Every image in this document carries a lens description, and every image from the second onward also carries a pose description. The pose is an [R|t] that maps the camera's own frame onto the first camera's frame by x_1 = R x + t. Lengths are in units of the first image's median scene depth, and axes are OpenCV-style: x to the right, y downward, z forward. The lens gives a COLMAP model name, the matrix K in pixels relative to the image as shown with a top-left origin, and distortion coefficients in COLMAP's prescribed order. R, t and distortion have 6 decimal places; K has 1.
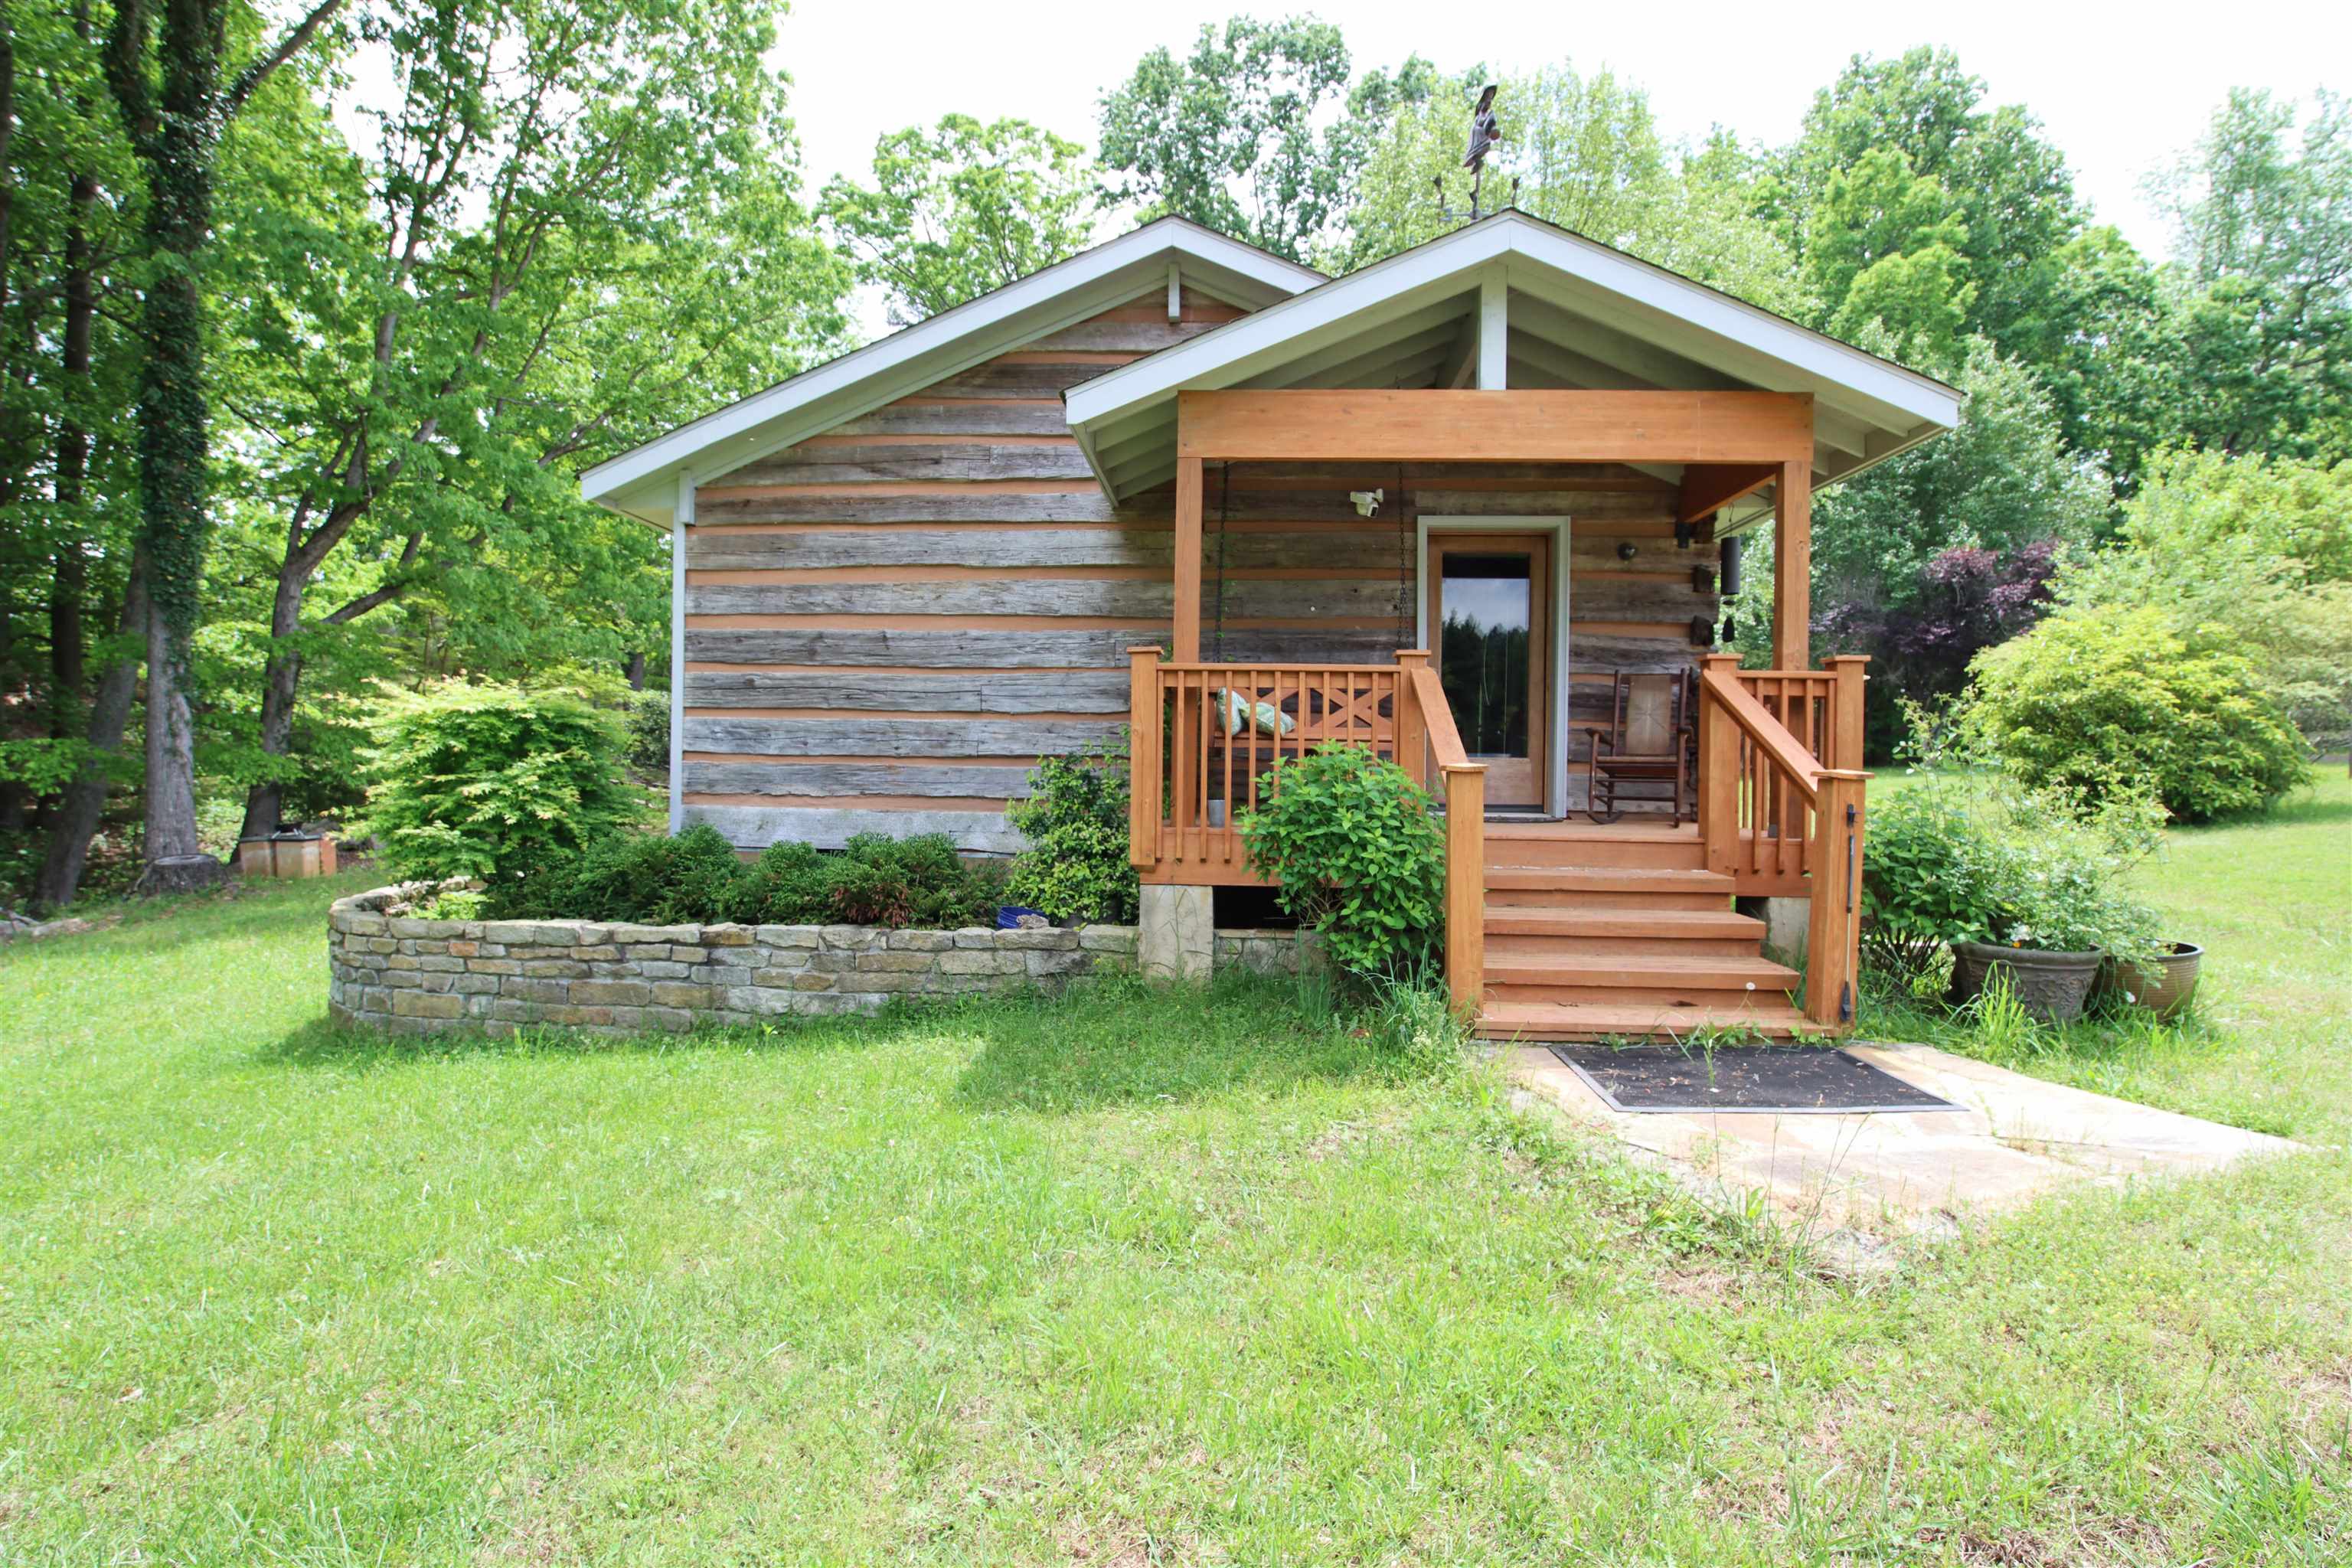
lens RADIAL K [[1103.2, 0, 1174.5], [0, 1103.2, 771.4], [0, 0, 1]] dist [-0.028655, 0.000284]
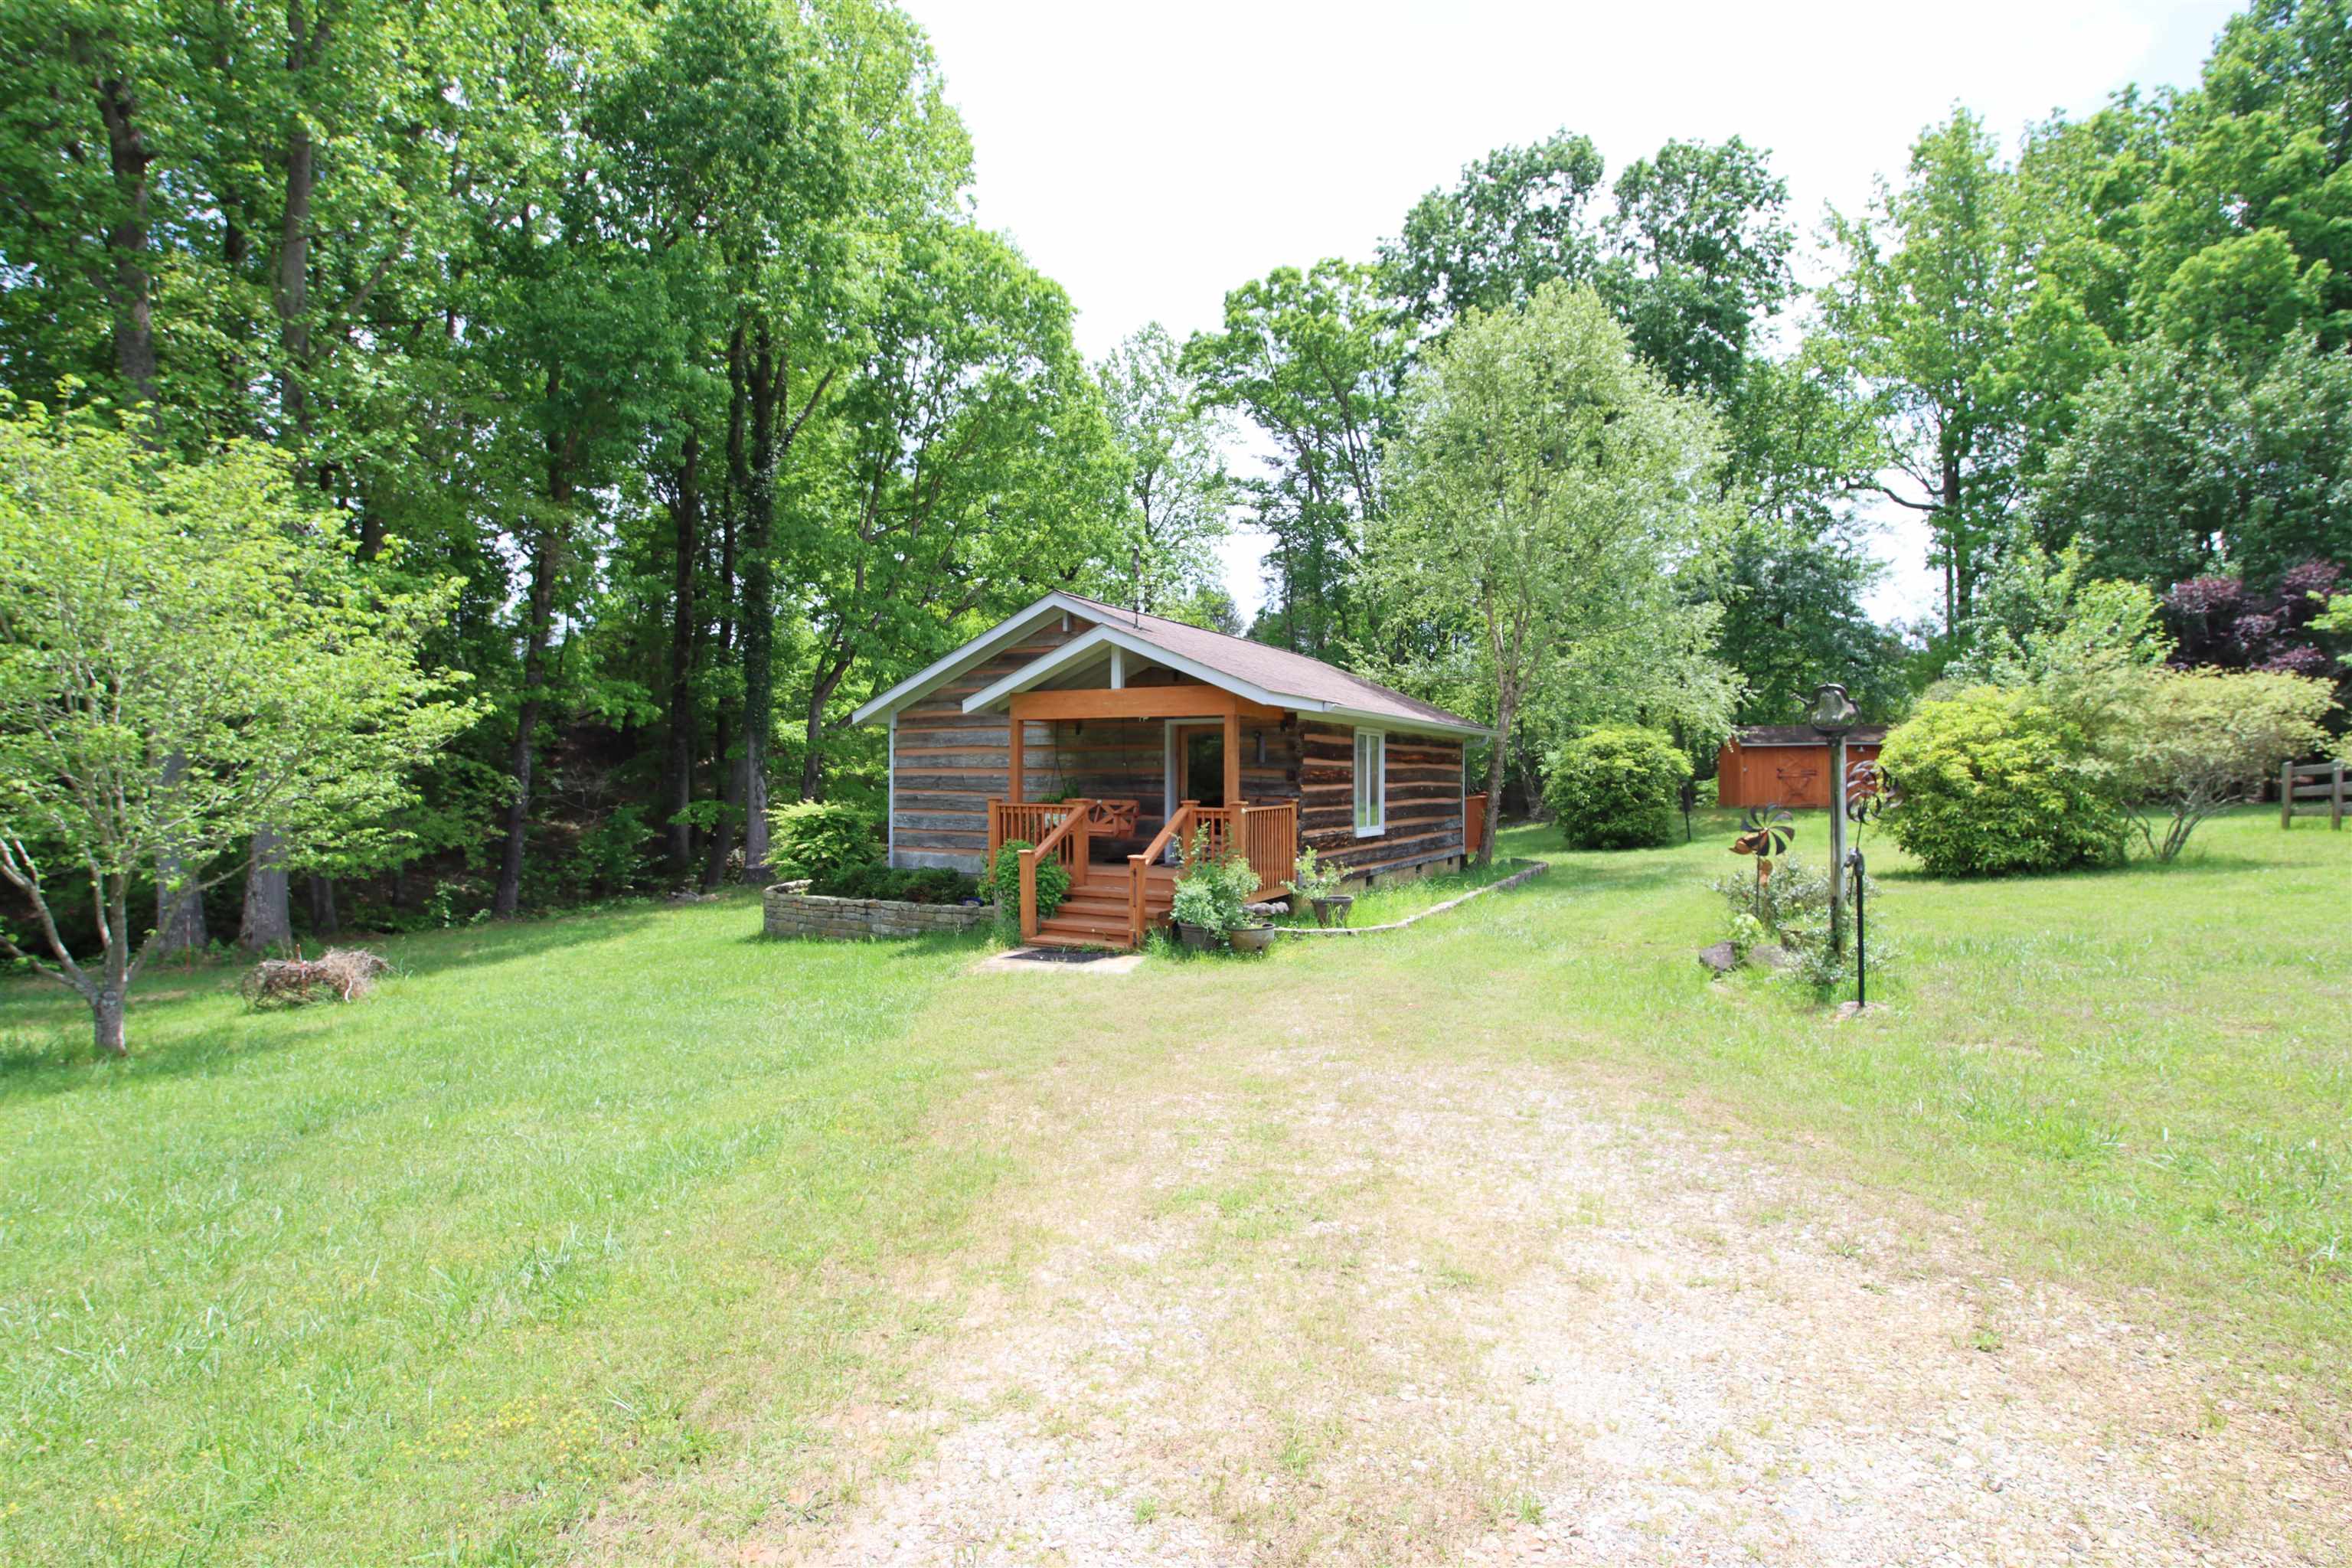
lens RADIAL K [[1103.2, 0, 1174.5], [0, 1103.2, 771.4], [0, 0, 1]] dist [-0.028655, 0.000284]
pose [[0.905293, -0.012608, -0.424600, 0.644366], [0.007237, 0.999872, -0.014259, -0.059087], [0.424725, 0.009836, 0.905269, -0.509776]]
